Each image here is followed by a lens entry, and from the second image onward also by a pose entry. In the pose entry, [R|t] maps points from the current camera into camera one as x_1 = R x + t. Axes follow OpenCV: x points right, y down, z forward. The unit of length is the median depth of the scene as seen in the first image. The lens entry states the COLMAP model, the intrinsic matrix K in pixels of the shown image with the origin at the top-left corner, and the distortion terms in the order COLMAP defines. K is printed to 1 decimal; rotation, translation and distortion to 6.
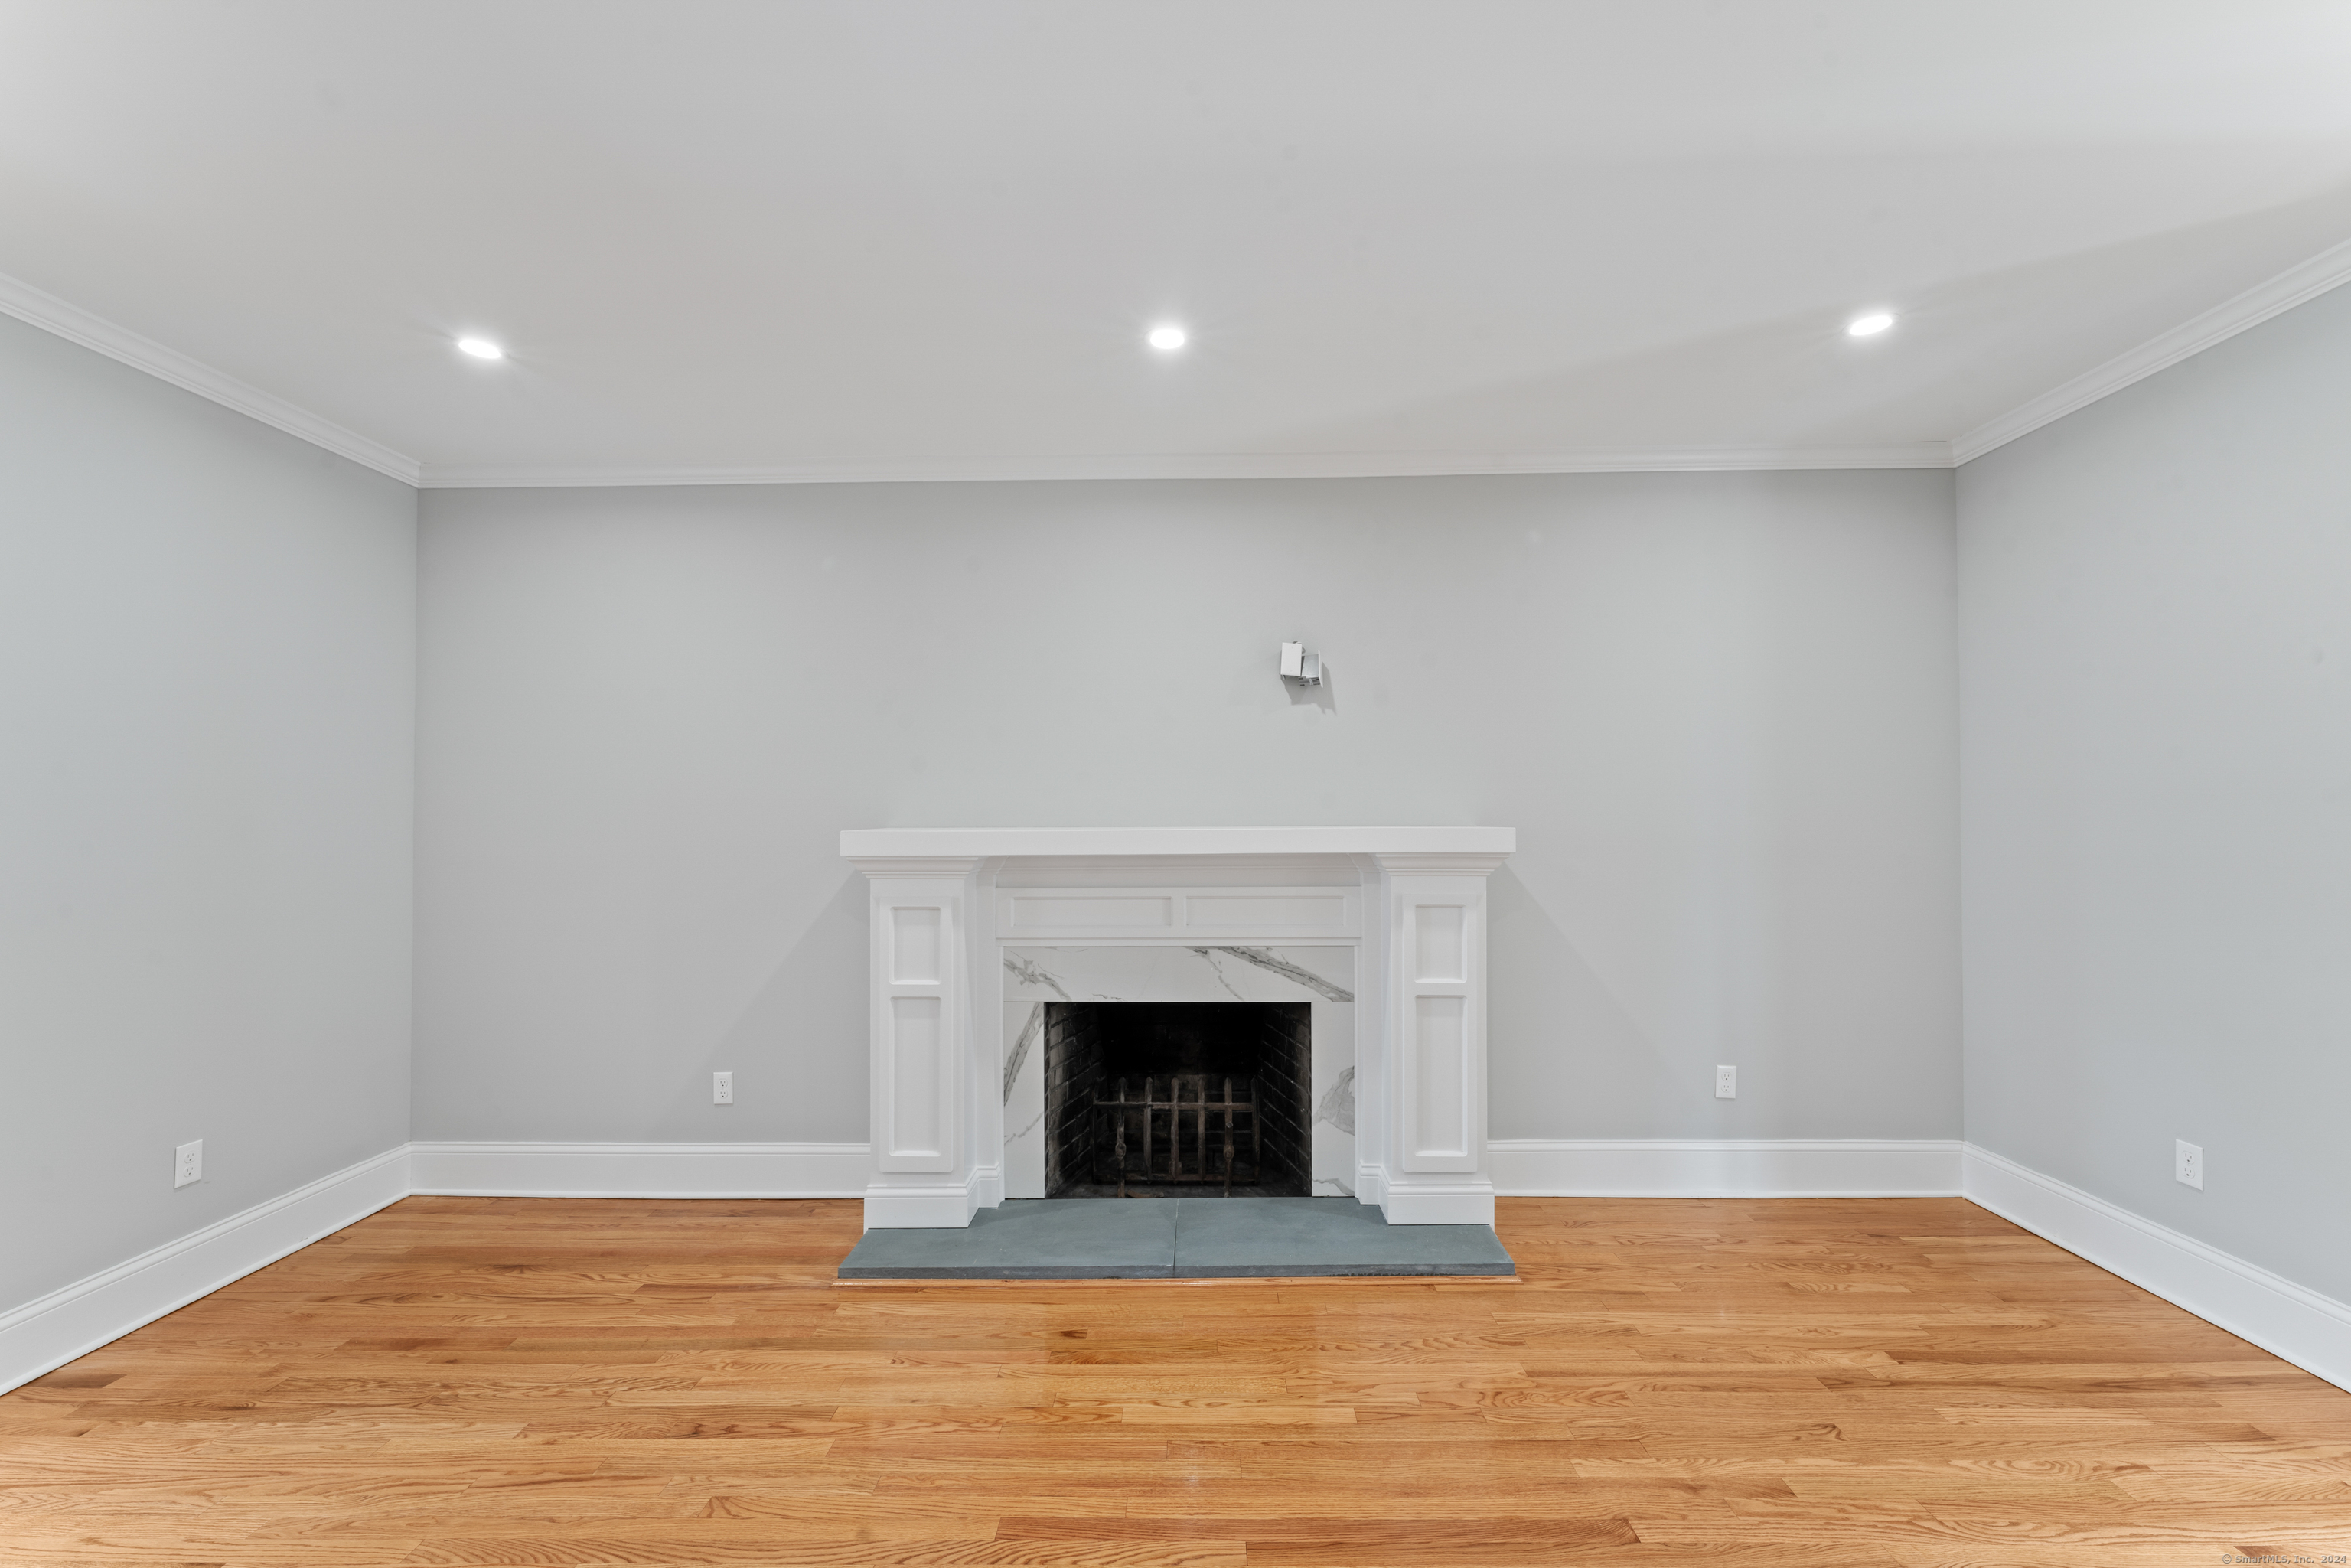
lens RADIAL K [[942.7, 0, 1185.2], [0, 942.7, 805.2], [0, 0, 1]] dist [0.001083, -0.000618]
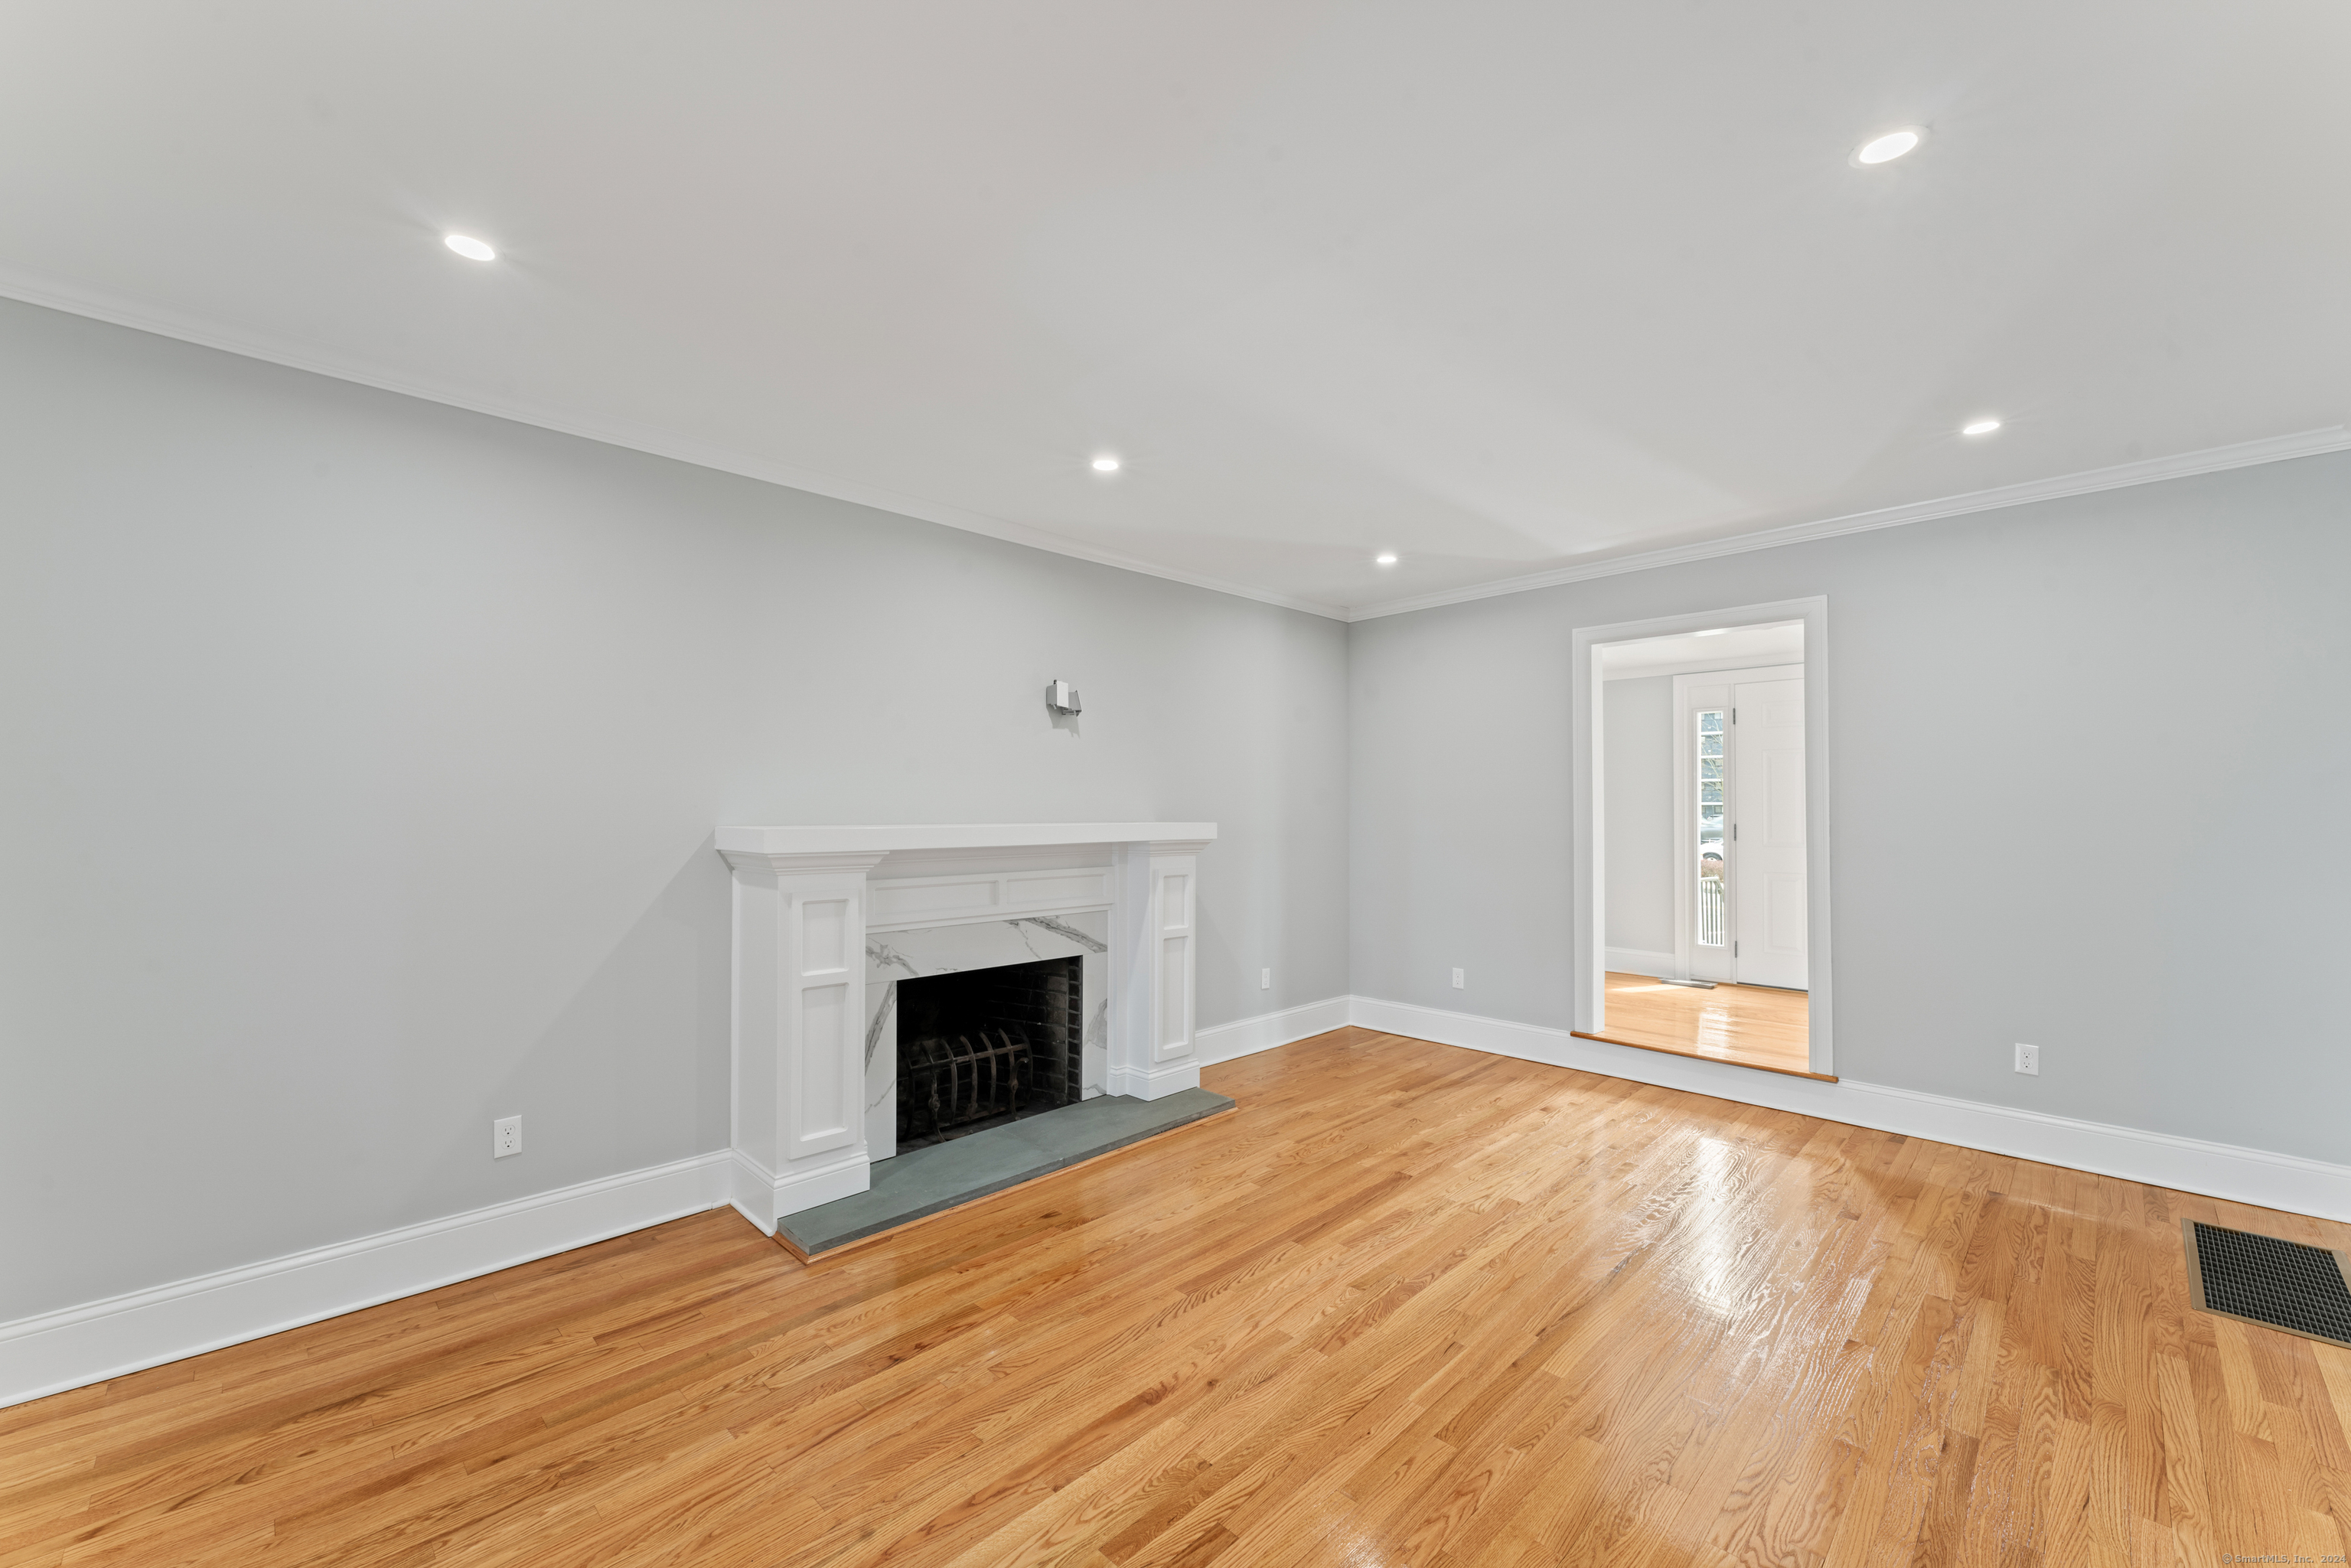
lens RADIAL K [[942.7, 0, 1187.0], [0, 942.7, 799.6], [0, 0, 1]] dist [0.001083, -0.000618]
pose [[0.688310, 0.012846, 0.725303, -0.780673], [-0.011519, 0.999911, -0.006778, -0.002707], [-0.725325, -0.003689, 0.688397, -0.021364]]
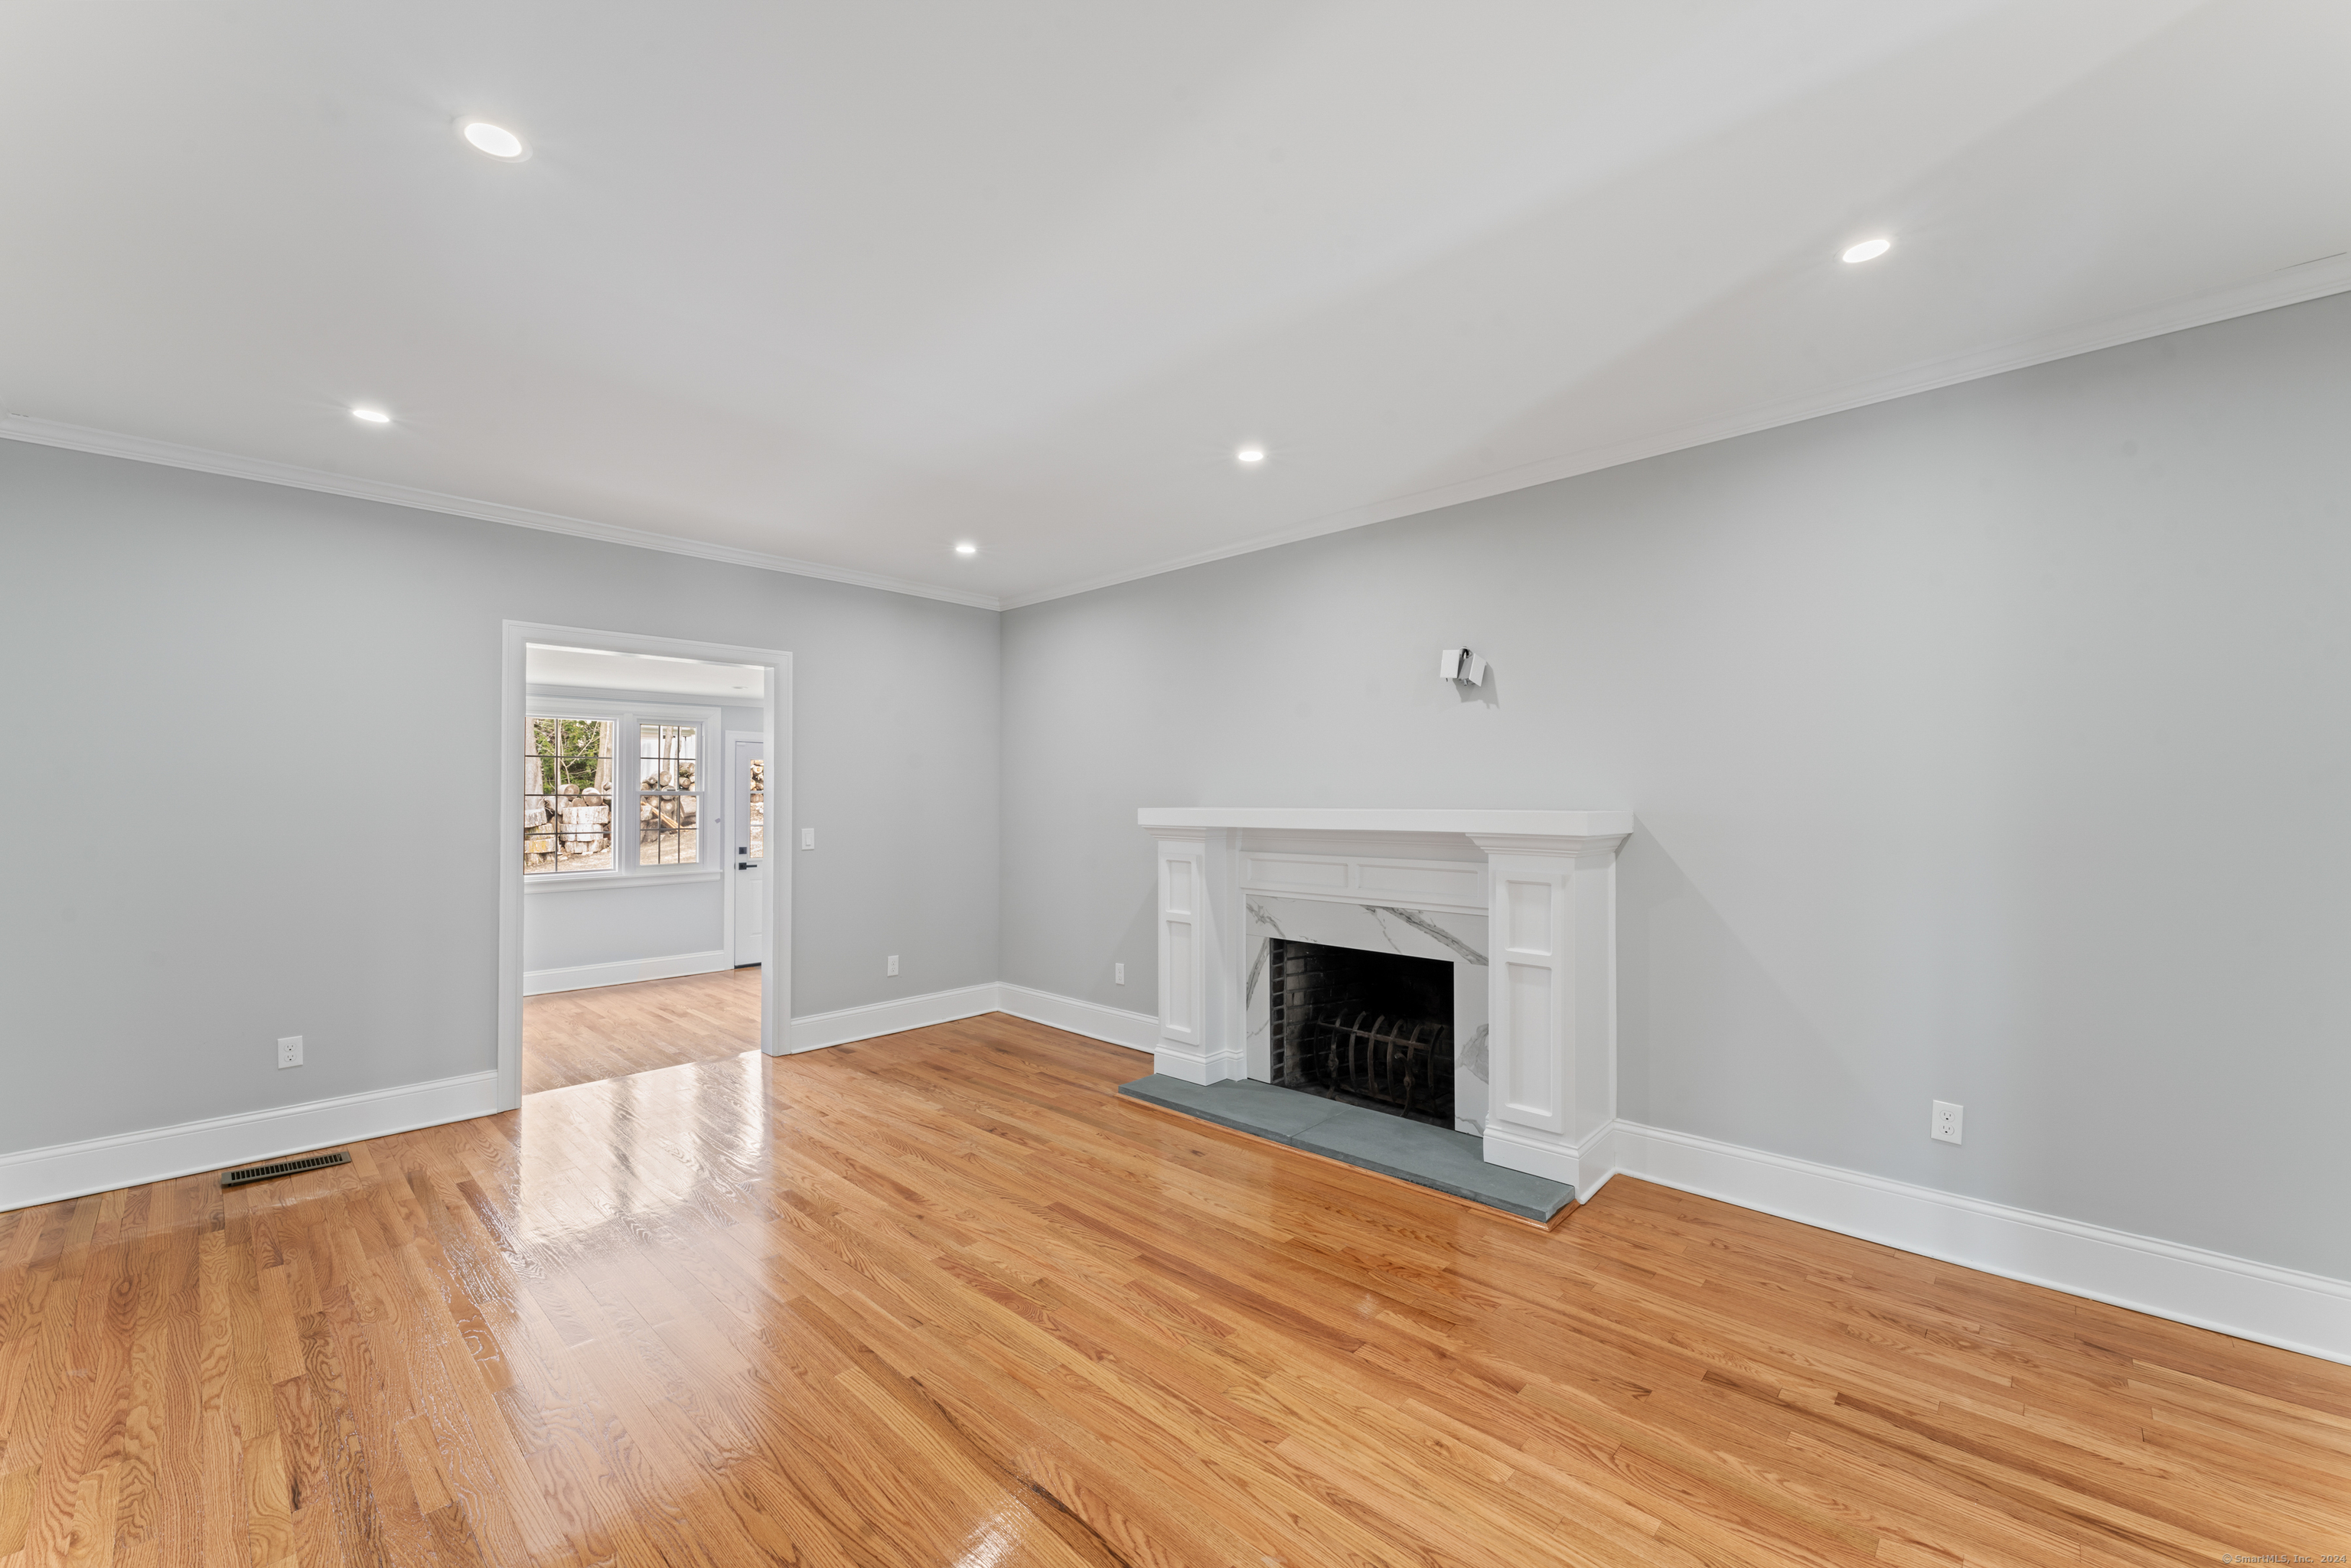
lens RADIAL K [[942.7, 0, 1174.3], [0, 942.7, 785.7], [0, 0, 1]] dist [0.001083, -0.000618]
pose [[0.732846, -0.004792, -0.680378, 0.713181], [0.005691, 0.999983, -0.000913, -0.007229], [0.680371, -0.003203, 0.732861, -0.080273]]
